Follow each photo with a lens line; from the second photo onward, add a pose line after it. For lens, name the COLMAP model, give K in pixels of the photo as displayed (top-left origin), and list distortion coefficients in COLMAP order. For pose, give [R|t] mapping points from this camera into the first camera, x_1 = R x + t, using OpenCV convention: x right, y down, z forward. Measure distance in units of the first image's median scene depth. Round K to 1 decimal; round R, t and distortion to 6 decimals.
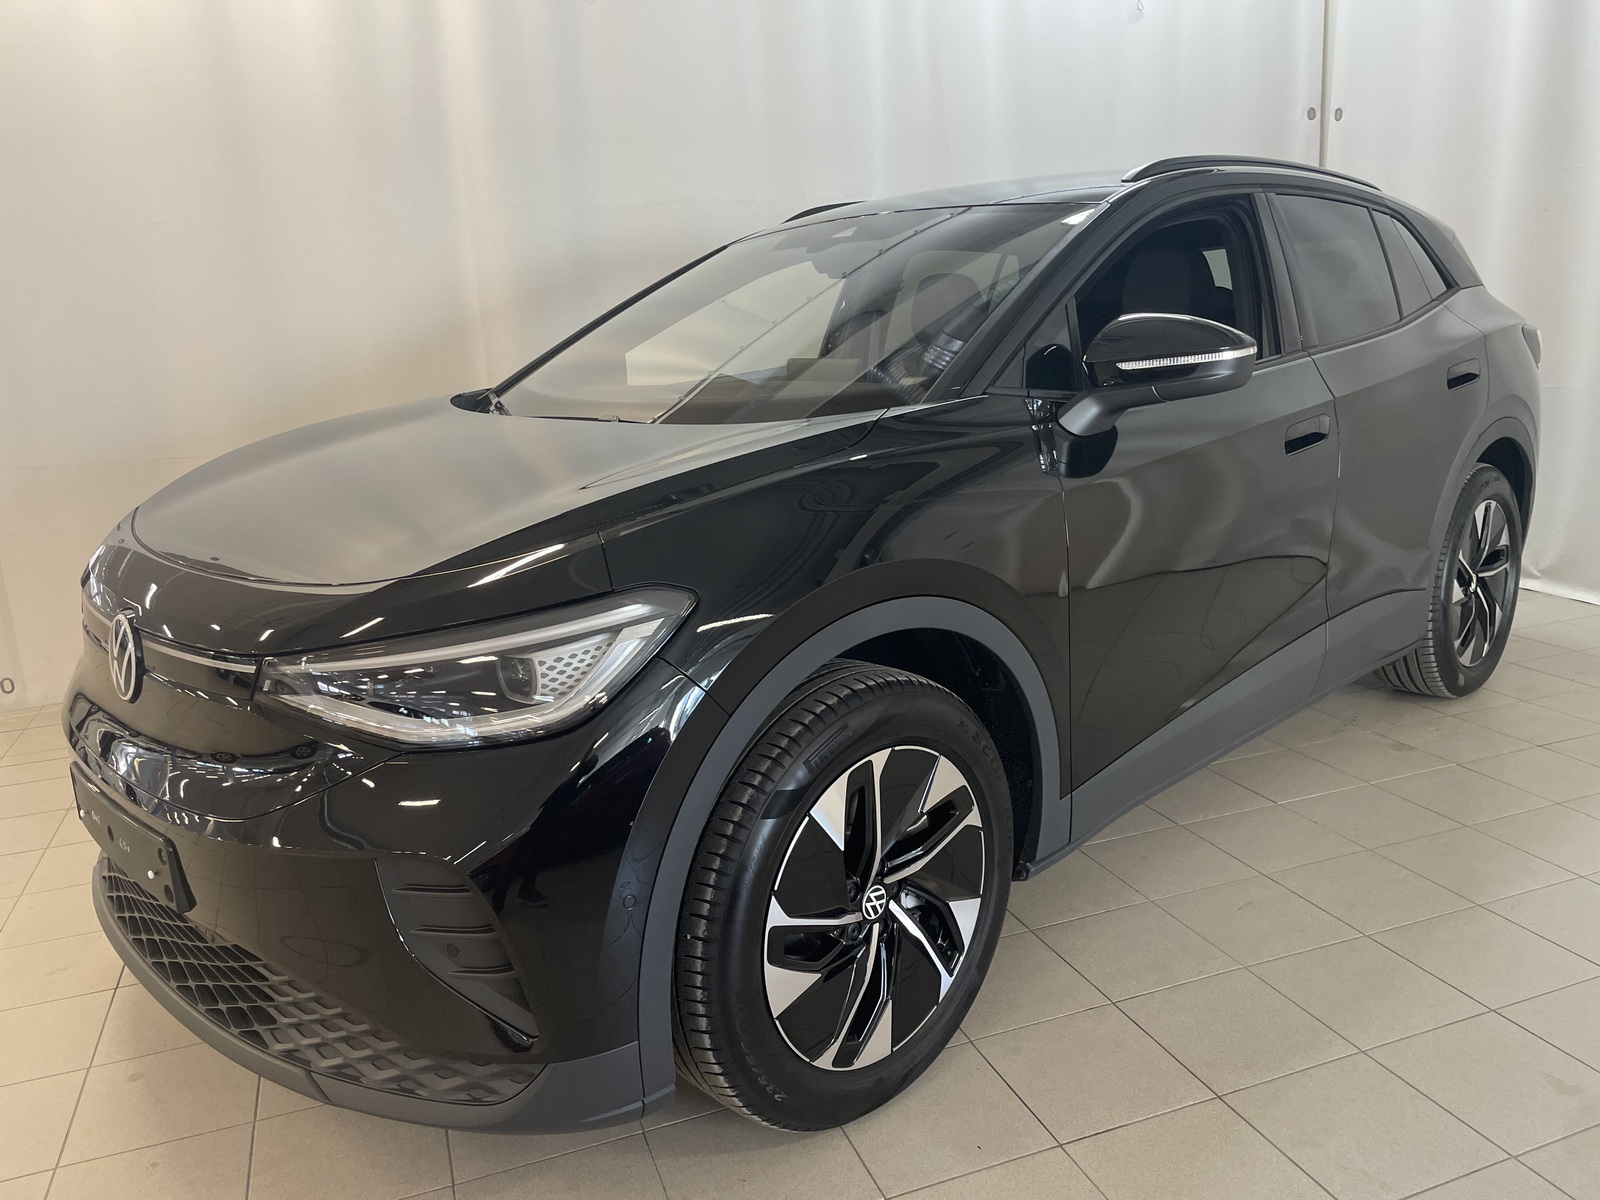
lens RADIAL K [[1203.8, 0, 800.0], [0, 1203.8, 600.0], [0, 0, 1]] dist [0.096178, -0.141729]
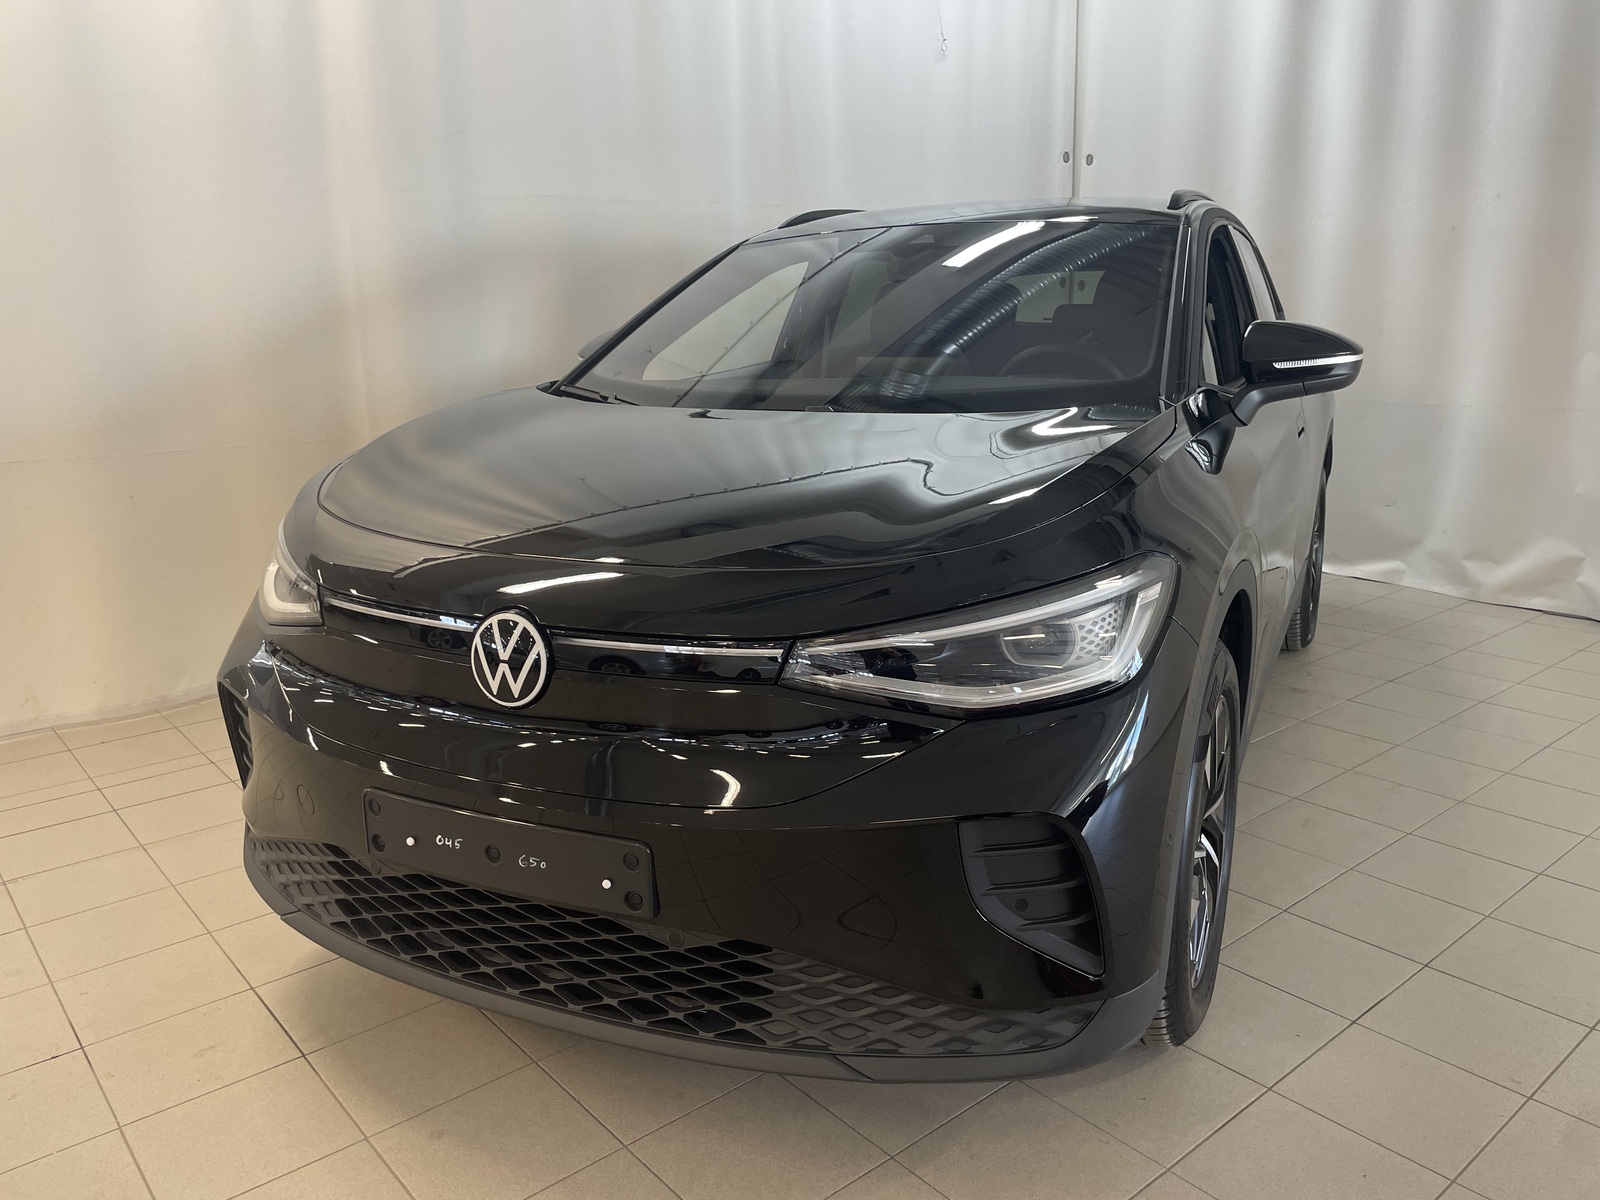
lens RADIAL K [[1203.8, 0, 800.0], [0, 1203.8, 600.0], [0, 0, 1]] dist [0.096178, -0.141729]
pose [[0.937496, -0.047580, 0.344728, -0.770757], [0.051153, 0.998690, -0.001269, 0.015625], [-0.344216, 0.018824, 0.938702, 0.074414]]
